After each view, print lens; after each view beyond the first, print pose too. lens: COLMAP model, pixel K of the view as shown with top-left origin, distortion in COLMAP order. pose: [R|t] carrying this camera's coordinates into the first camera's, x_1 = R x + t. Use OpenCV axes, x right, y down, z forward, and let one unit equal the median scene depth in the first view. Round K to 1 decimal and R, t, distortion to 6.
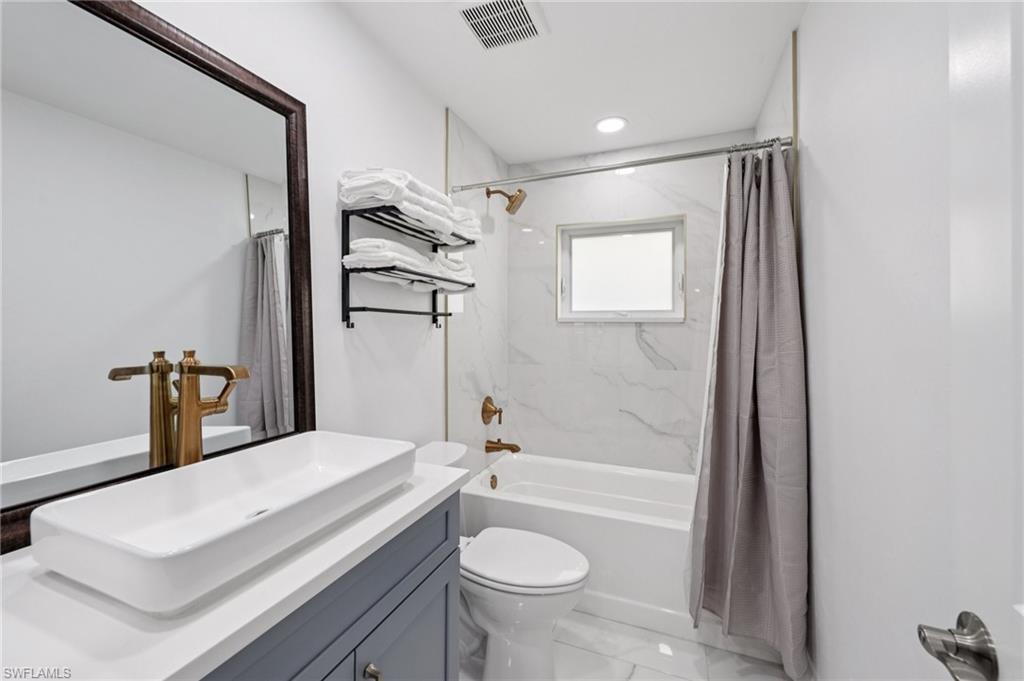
lens RADIAL K [[419.2, 0, 515.2], [0, 419.2, 333.7], [0, 0, 1]] dist [-0.001958, -0.000378]
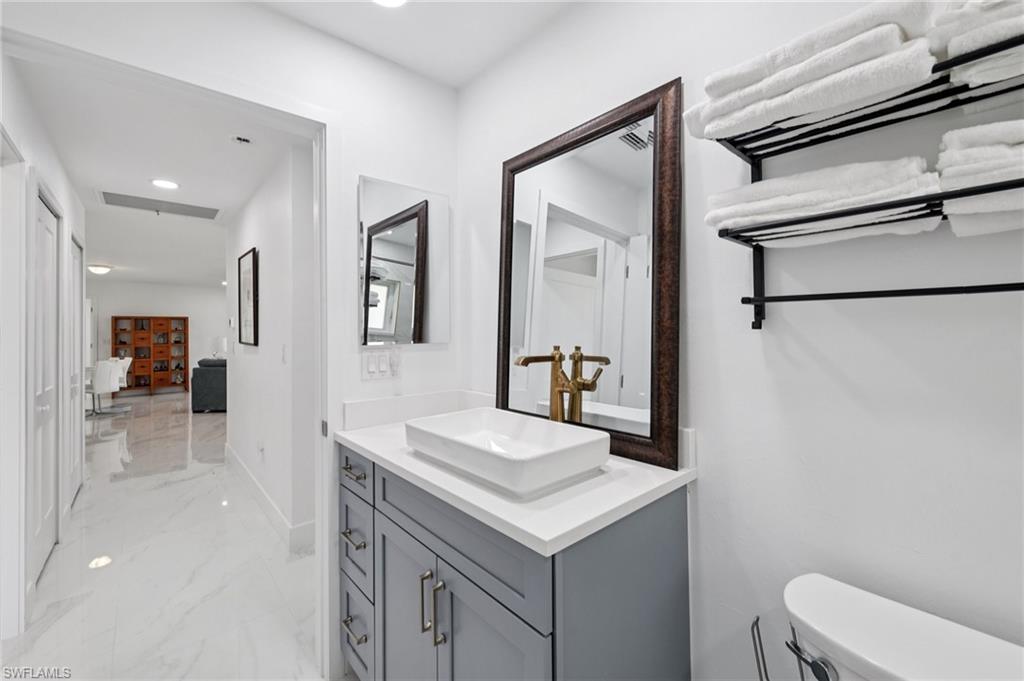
lens RADIAL K [[419.2, 0, 515.2], [0, 419.2, 333.7], [0, 0, 1]] dist [-0.001958, -0.000378]
pose [[-0.445454, -0.001133, -0.895304, 0.600610], [0.002930, 0.999992, -0.002724, -0.002070], [0.895300, -0.003837, -0.445447, 1.429892]]
